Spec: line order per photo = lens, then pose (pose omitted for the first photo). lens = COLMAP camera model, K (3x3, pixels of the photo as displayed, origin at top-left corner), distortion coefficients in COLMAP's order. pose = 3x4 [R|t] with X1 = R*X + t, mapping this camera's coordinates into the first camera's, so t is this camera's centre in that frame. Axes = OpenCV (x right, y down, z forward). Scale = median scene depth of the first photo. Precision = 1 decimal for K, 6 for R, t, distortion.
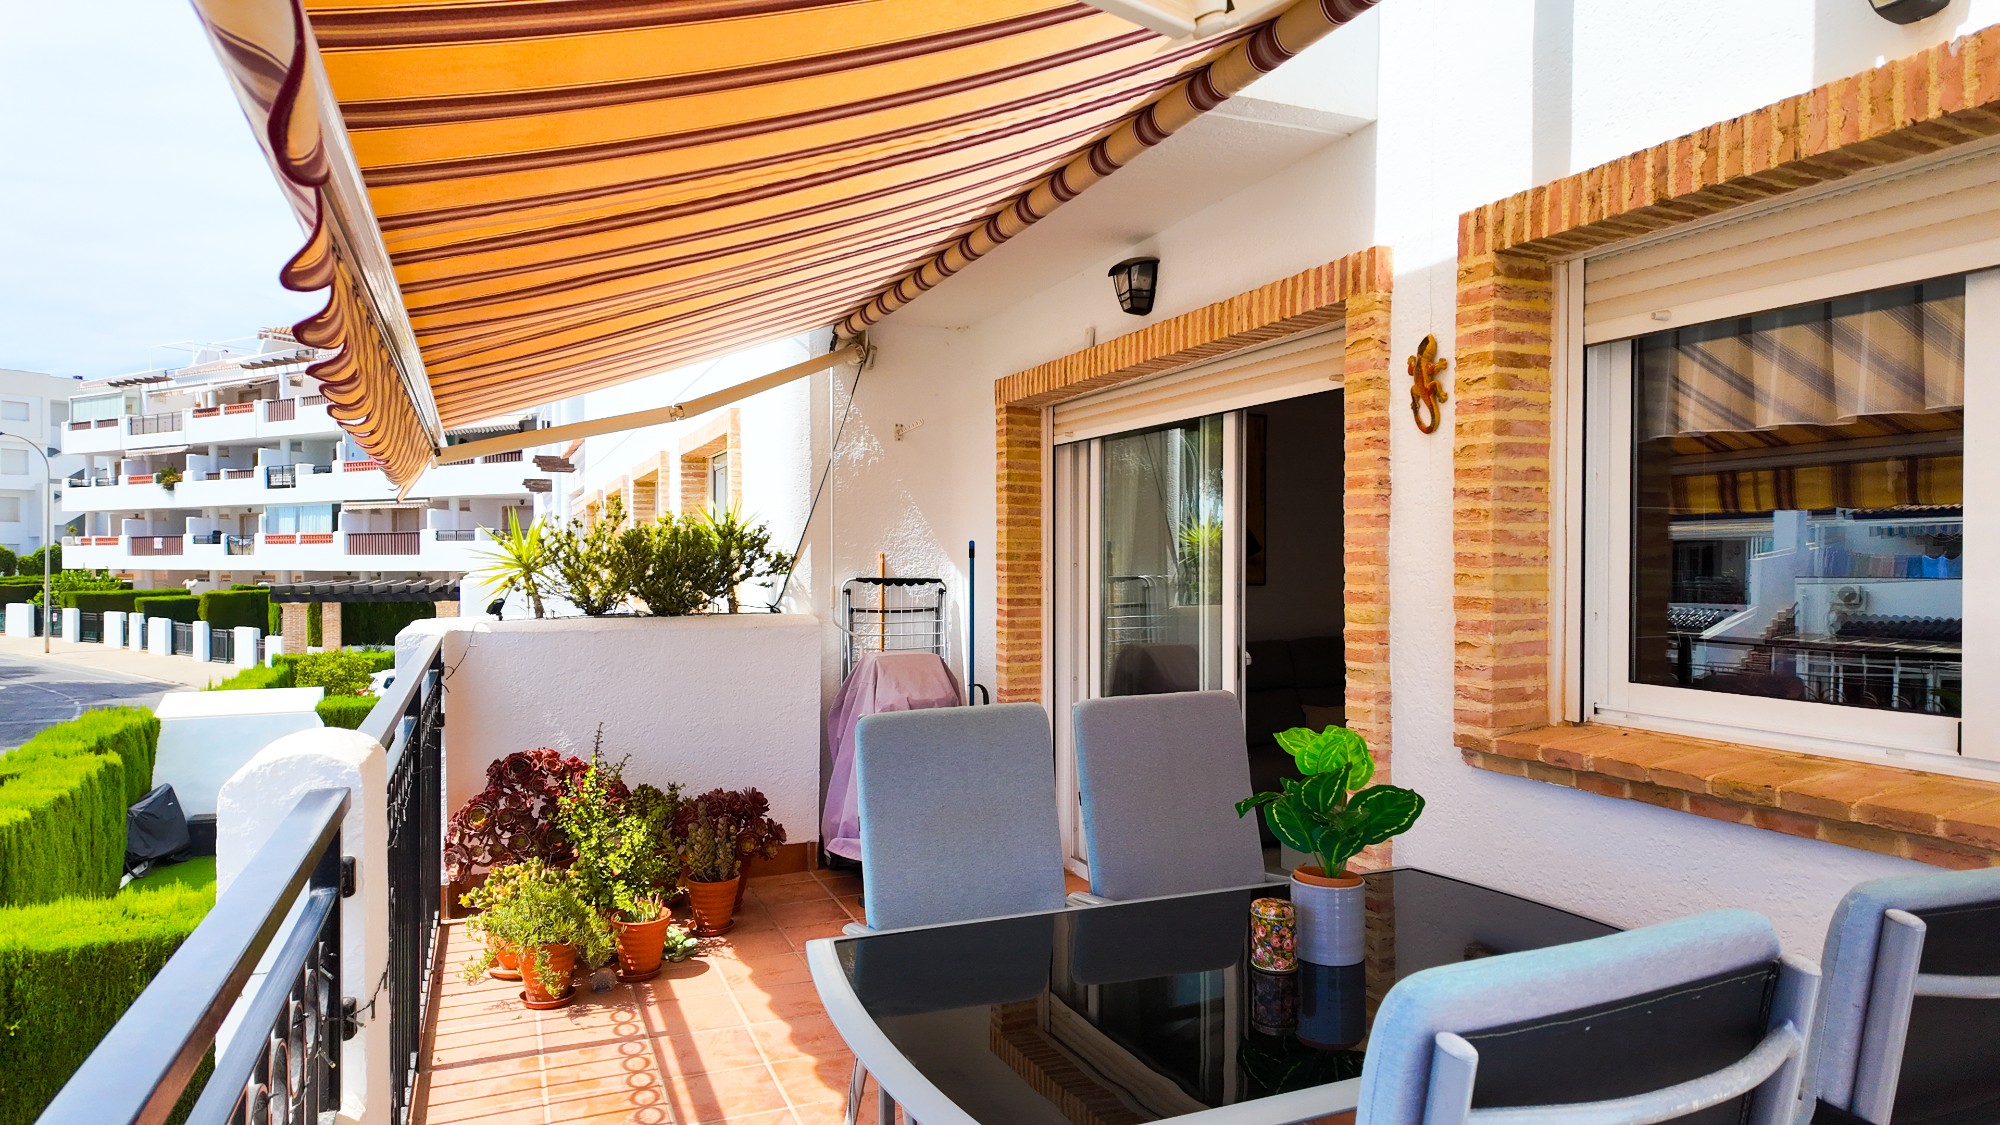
lens RADIAL K [[1152.7, 0, 1000.0], [0, 1152.7, 562.5], [0, 0, 1]] dist [0.012759, -0.025561]
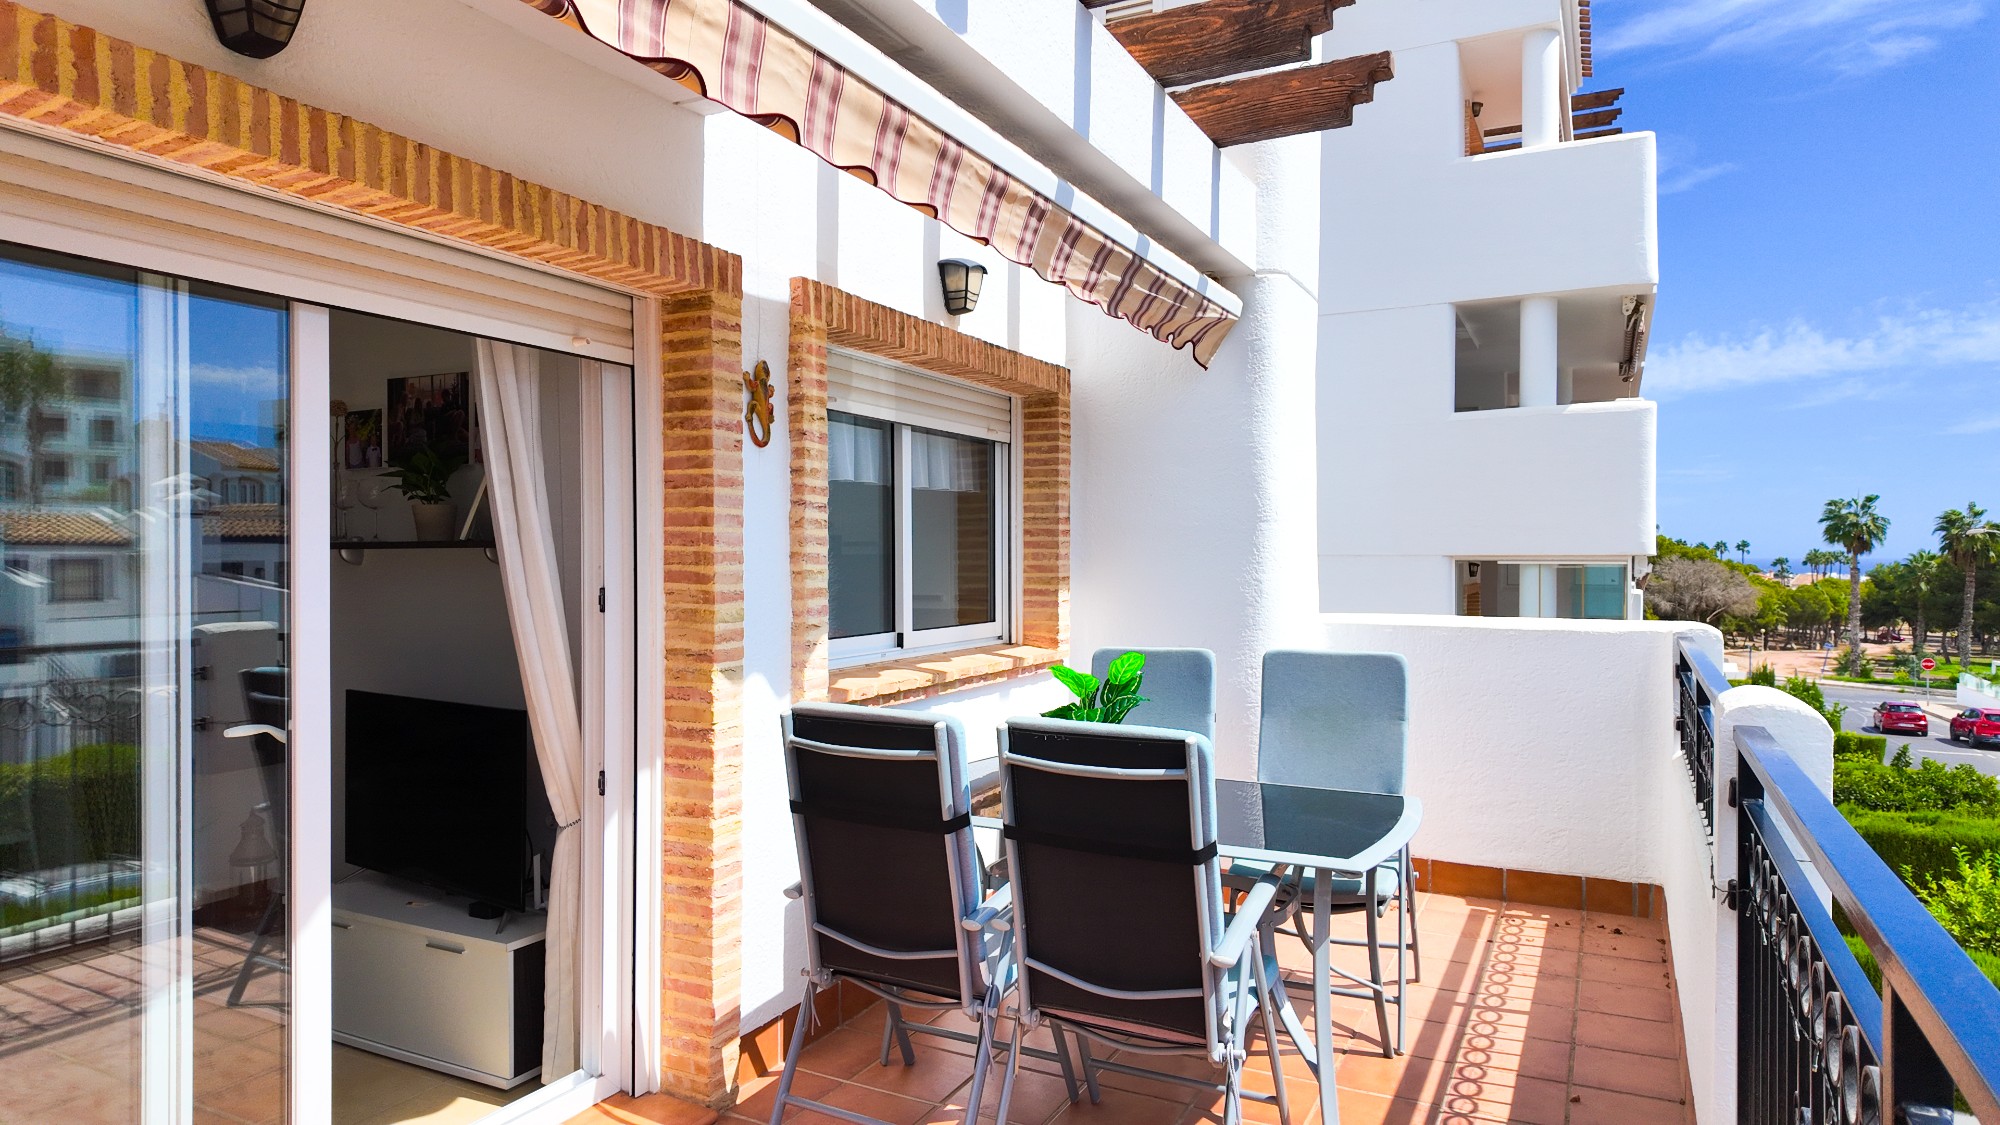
lens RADIAL K [[1152.7, 0, 1000.0], [0, 1152.7, 562.5], [0, 0, 1]] dist [0.012759, -0.025561]
pose [[-0.619297, -0.004833, 0.785142, -0.776241], [0.000105, 0.999981, 0.006238, -0.006045], [-0.785157, 0.003946, -0.619285, 1.787177]]
